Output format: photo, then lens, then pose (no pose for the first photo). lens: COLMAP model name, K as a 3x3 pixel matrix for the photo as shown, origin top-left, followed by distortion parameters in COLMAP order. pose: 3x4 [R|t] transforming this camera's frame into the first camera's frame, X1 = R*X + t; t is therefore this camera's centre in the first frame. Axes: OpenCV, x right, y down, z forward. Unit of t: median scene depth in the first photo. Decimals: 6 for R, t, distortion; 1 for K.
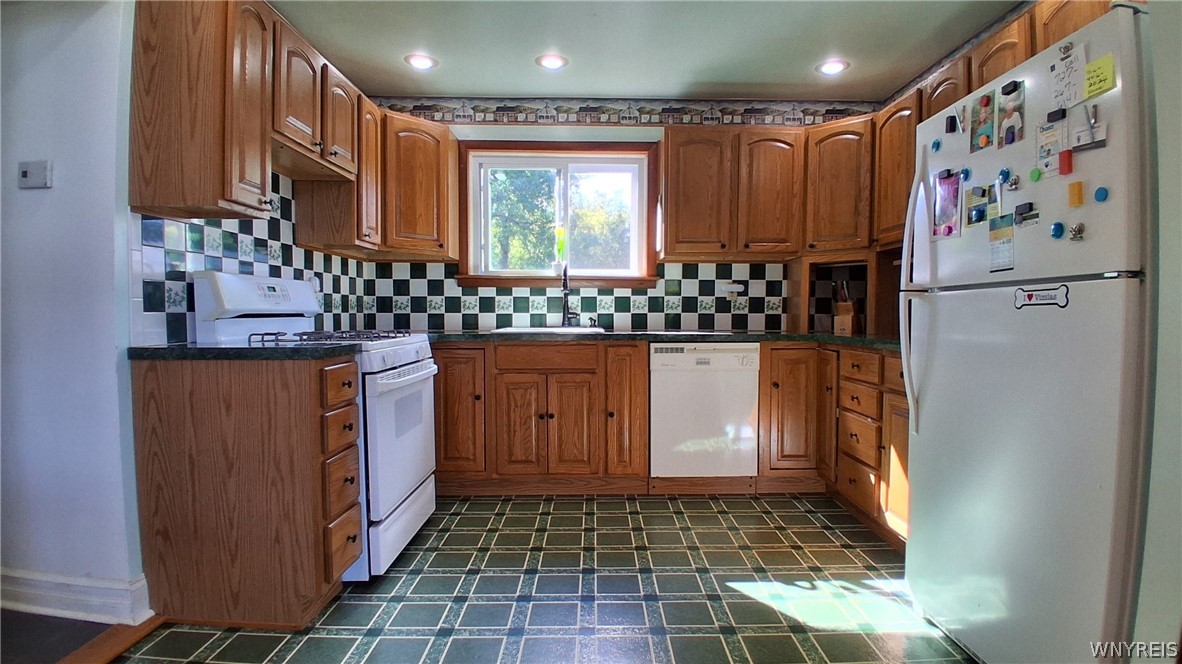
lens RADIAL K [[586.6, 0, 597.4], [0, 586.6, 336.2], [0, 0, 1]] dist [0.011618, -0.053591]
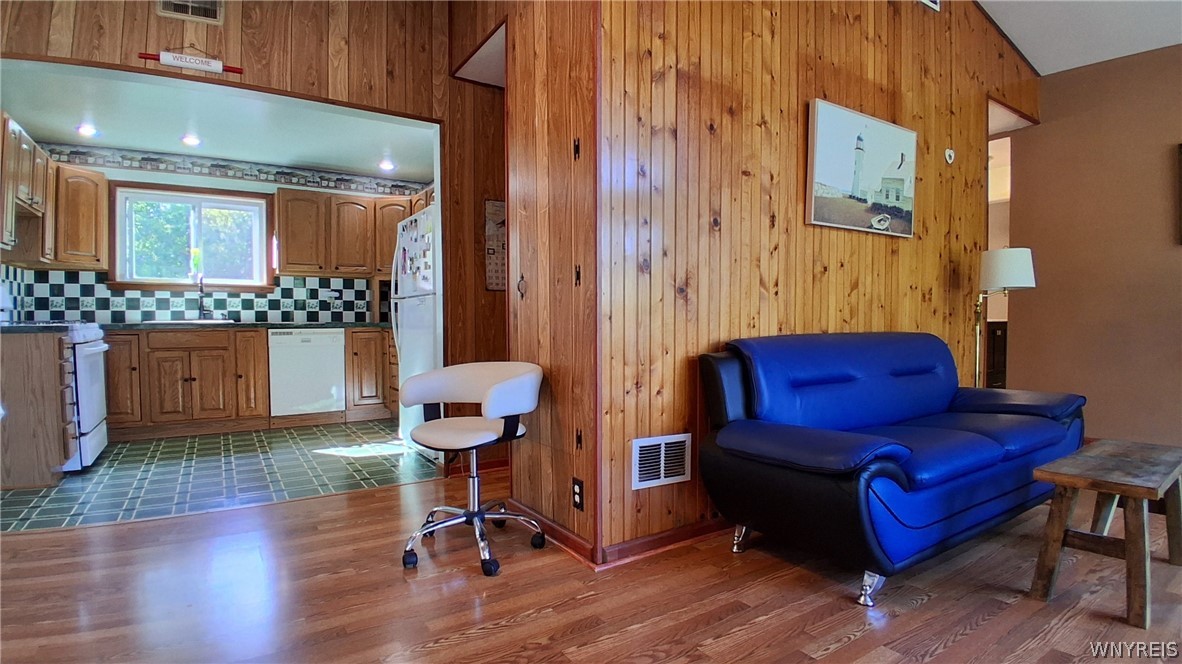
lens RADIAL K [[586.6, 0, 597.4], [0, 586.6, 336.2], [0, 0, 1]] dist [0.011618, -0.053591]
pose [[0.839946, -0.019106, 0.542334, -0.016843], [0.023216, 0.999730, -0.000737, 0.046347], [-0.542173, 0.013209, 0.840163, -0.691403]]
